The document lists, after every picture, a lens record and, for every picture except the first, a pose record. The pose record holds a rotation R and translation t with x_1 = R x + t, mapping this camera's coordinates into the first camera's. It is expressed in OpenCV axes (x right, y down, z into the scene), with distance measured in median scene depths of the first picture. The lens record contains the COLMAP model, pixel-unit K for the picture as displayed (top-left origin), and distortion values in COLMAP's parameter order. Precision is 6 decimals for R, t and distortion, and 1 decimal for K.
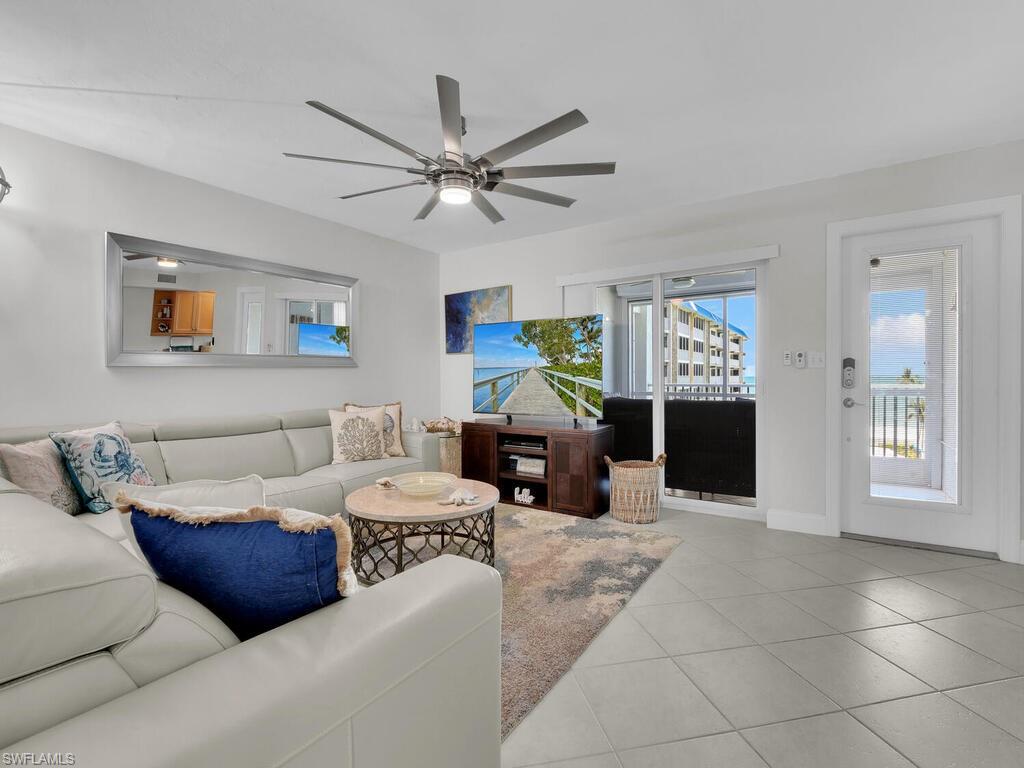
lens RADIAL K [[470.8, 0, 514.8], [0, 470.8, 375.3], [0, 0, 1]] dist [0.001214, -0.009556]
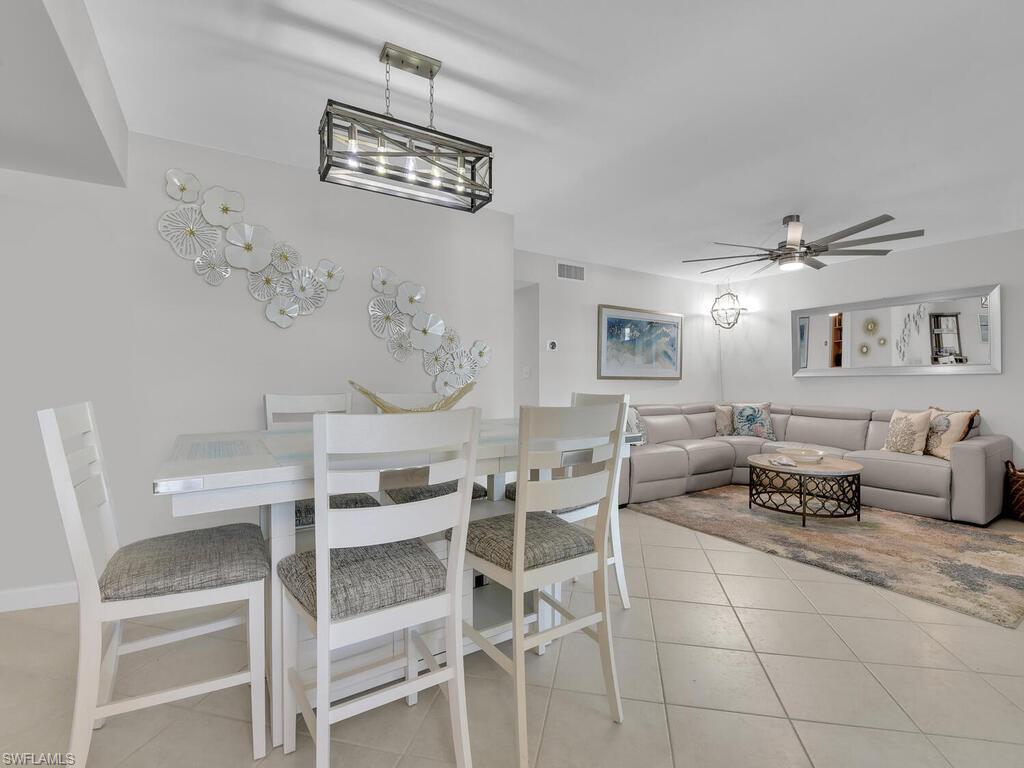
lens RADIAL K [[470.8, 0, 503.9], [0, 470.8, 383.2], [0, 0, 1]] dist [0.001214, -0.009556]
pose [[-0.400084, 0.019098, -0.916279, 1.442374], [0.008118, 0.999817, 0.017294, -0.032756], [0.916442, -0.000519, -0.400166, 0.667280]]
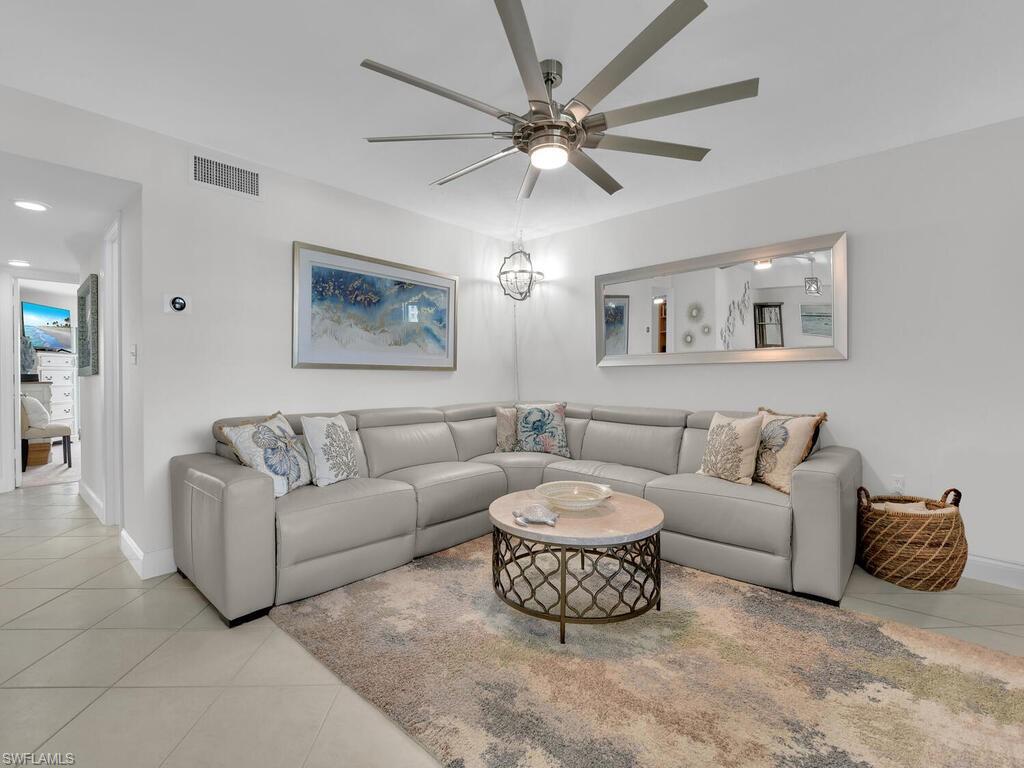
lens RADIAL K [[470.8, 0, 507.0], [0, 470.8, 383.3], [0, 0, 1]] dist [0.001214, -0.009556]
pose [[-0.147128, 0.021496, -0.988884, 0.622843], [0.004870, 0.999767, 0.021008, 0.002640], [0.989106, -0.001725, -0.147198, 0.923053]]
